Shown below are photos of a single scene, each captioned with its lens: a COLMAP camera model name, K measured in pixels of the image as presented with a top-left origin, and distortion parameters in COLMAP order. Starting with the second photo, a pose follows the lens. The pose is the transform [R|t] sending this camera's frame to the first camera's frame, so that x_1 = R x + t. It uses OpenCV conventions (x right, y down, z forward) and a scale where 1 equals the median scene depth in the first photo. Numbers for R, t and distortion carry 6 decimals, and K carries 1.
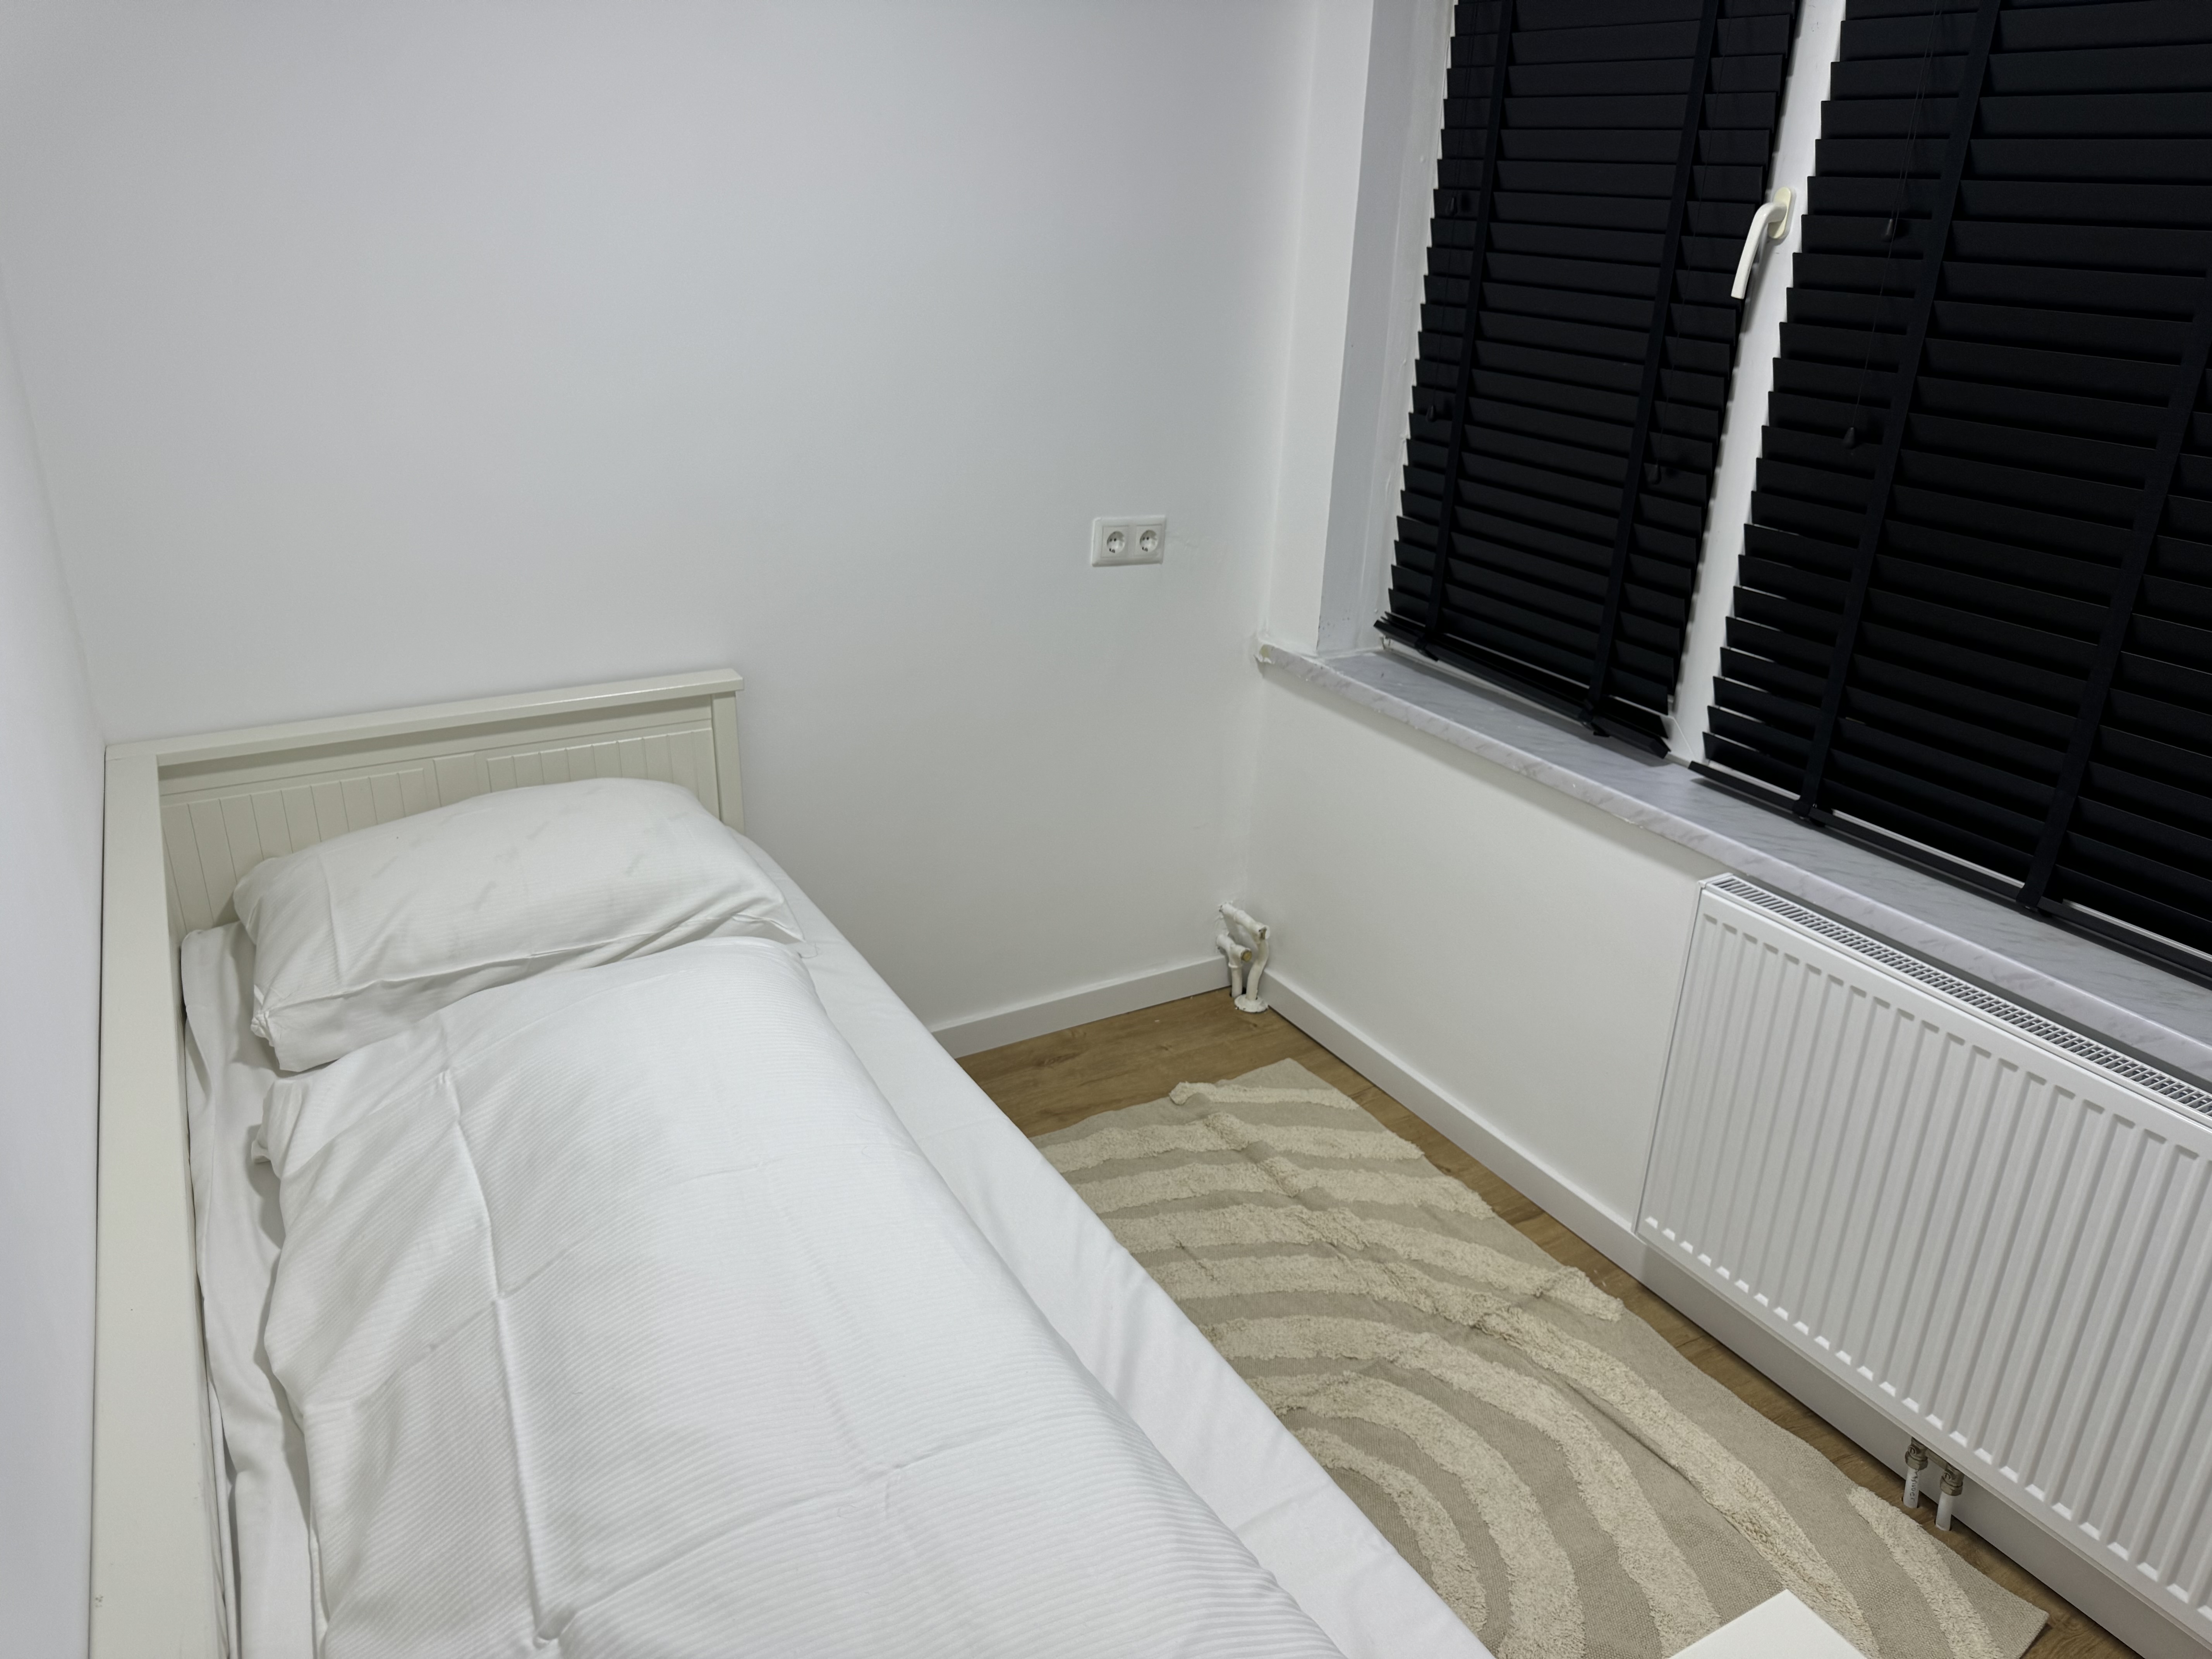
lens RADIAL K [[1599.1, 0, 1080.8], [0, 1599.1, 854.2], [0, 0, 1]] dist [0.031798, -0.035371]
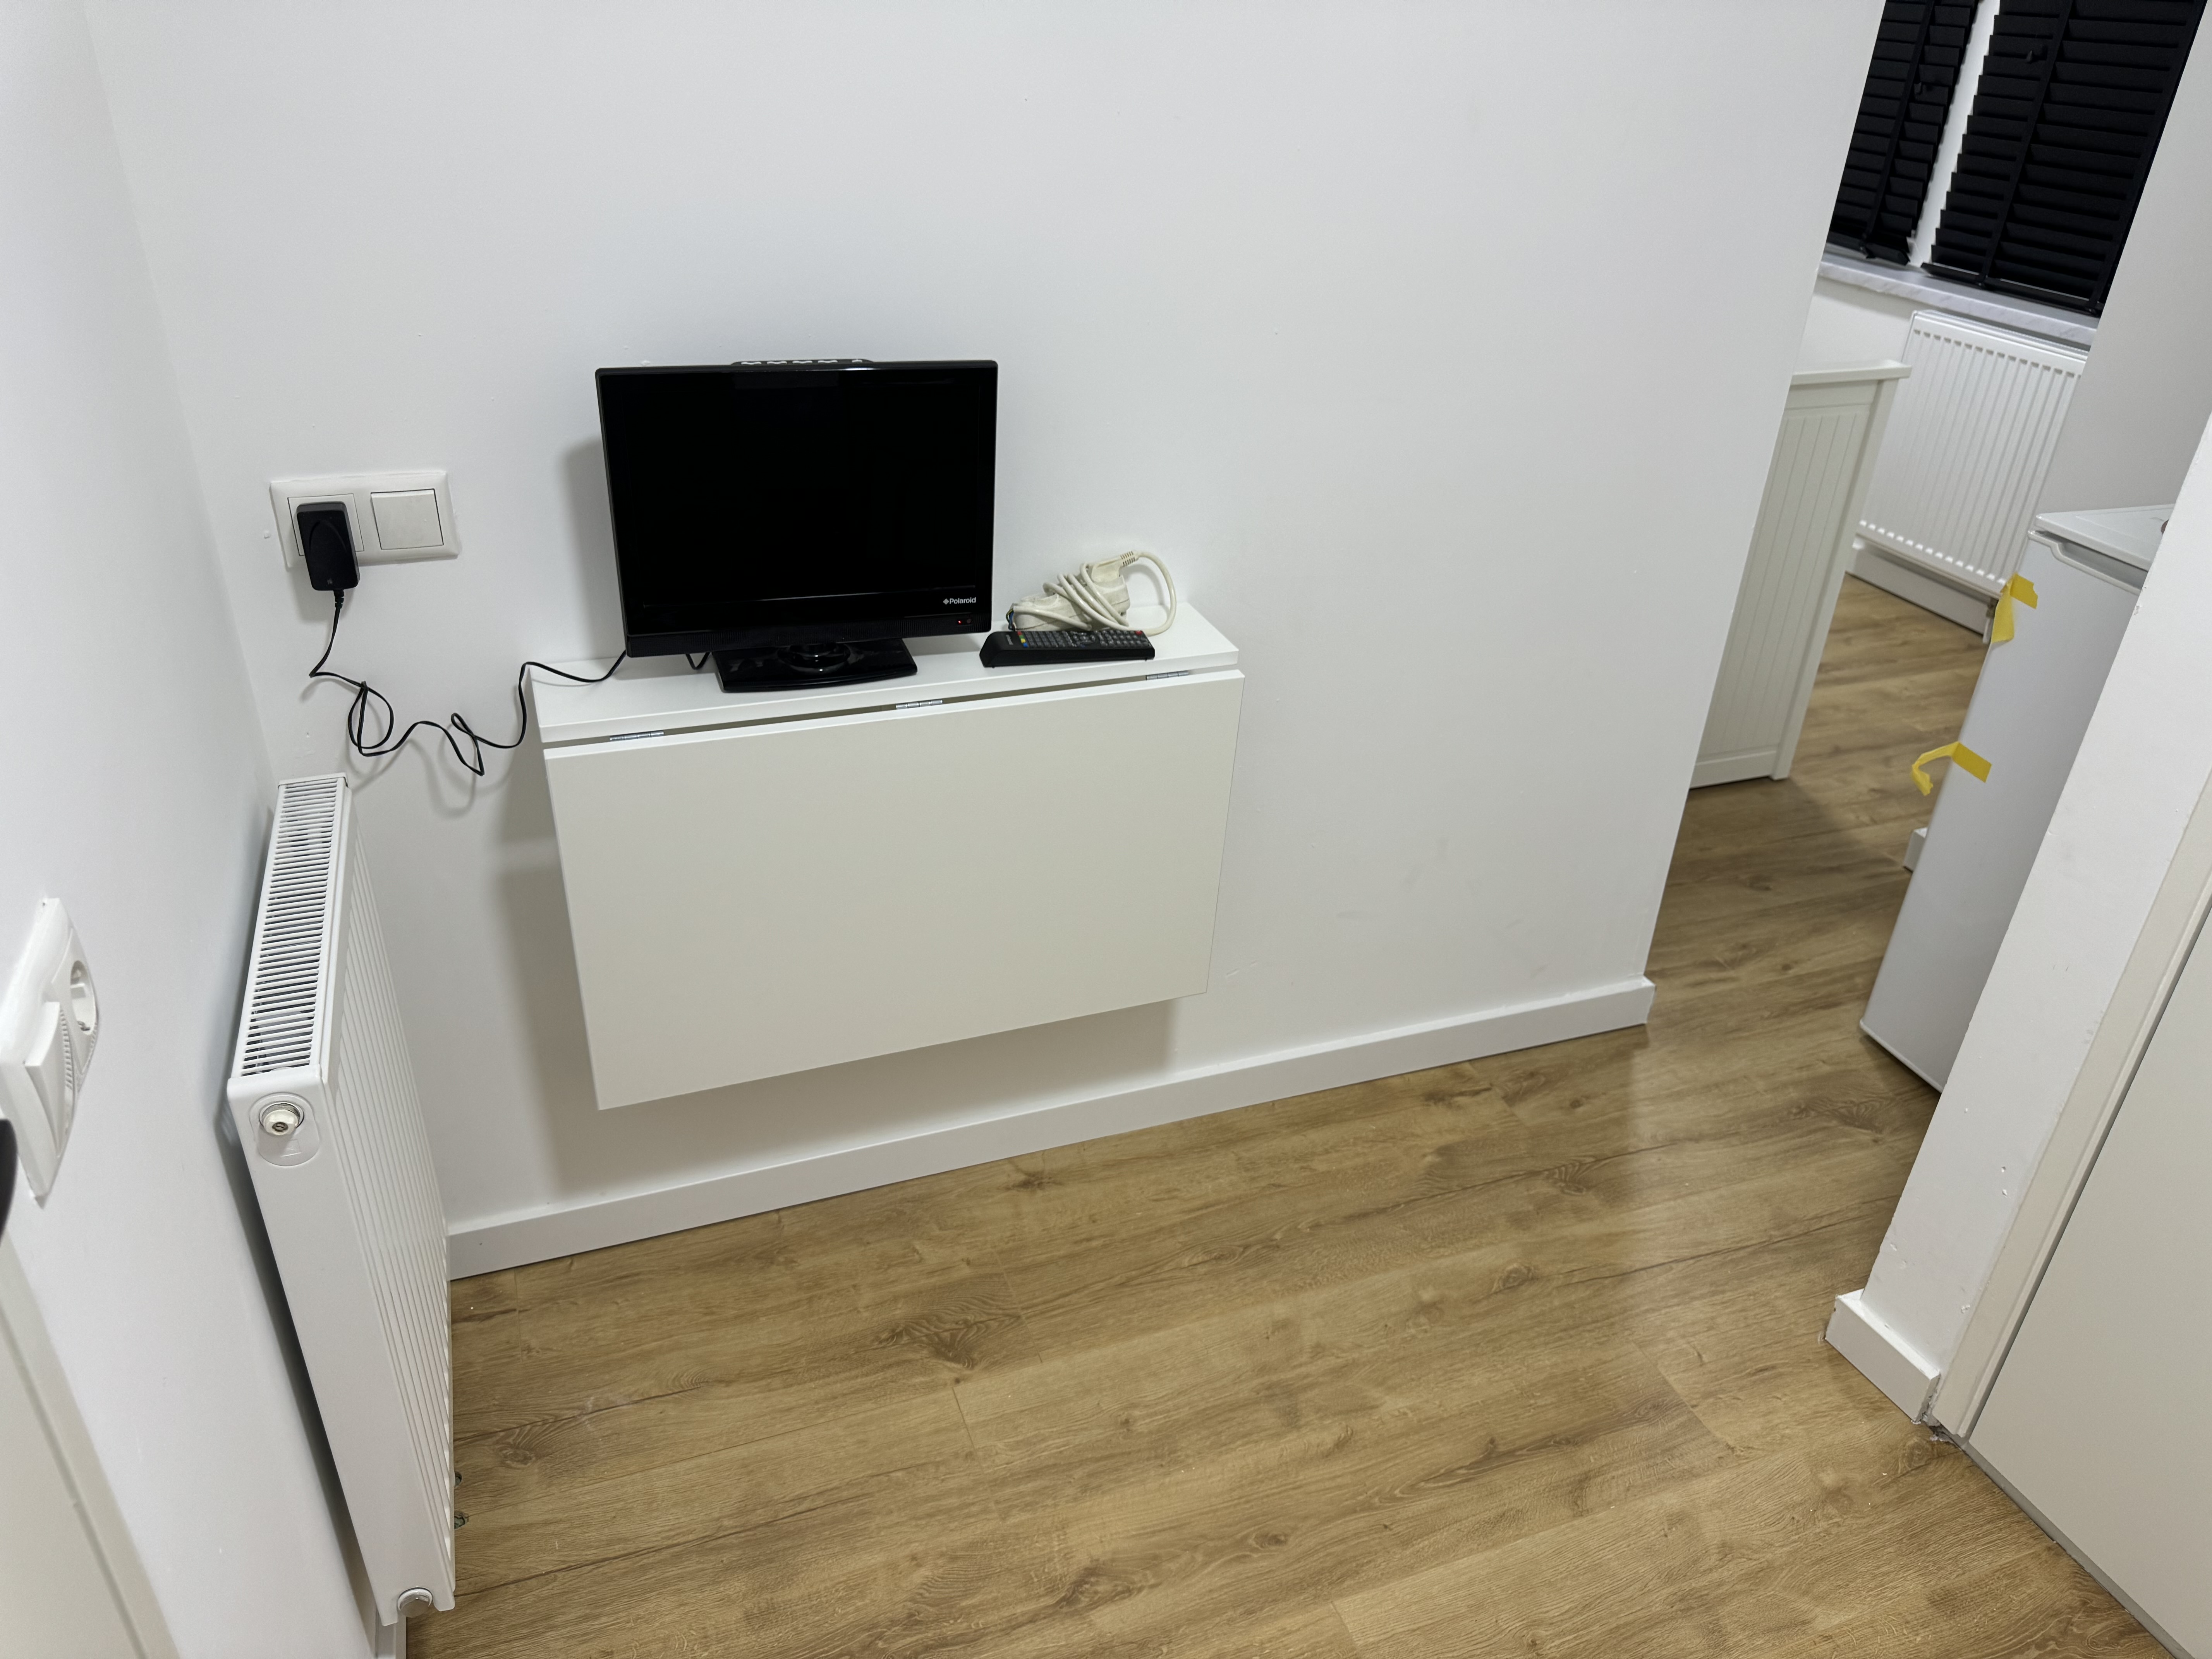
lens RADIAL K [[1599.1, 0, 1091.7], [0, 1599.1, 831.8], [0, 0, 1]] dist [0.031798, -0.035371]
pose [[0.986528, 0.078068, -0.143763, -0.212655], [-0.062358, 0.991894, 0.110719, 0.423328], [0.151241, -0.100262, 0.983399, -0.928978]]
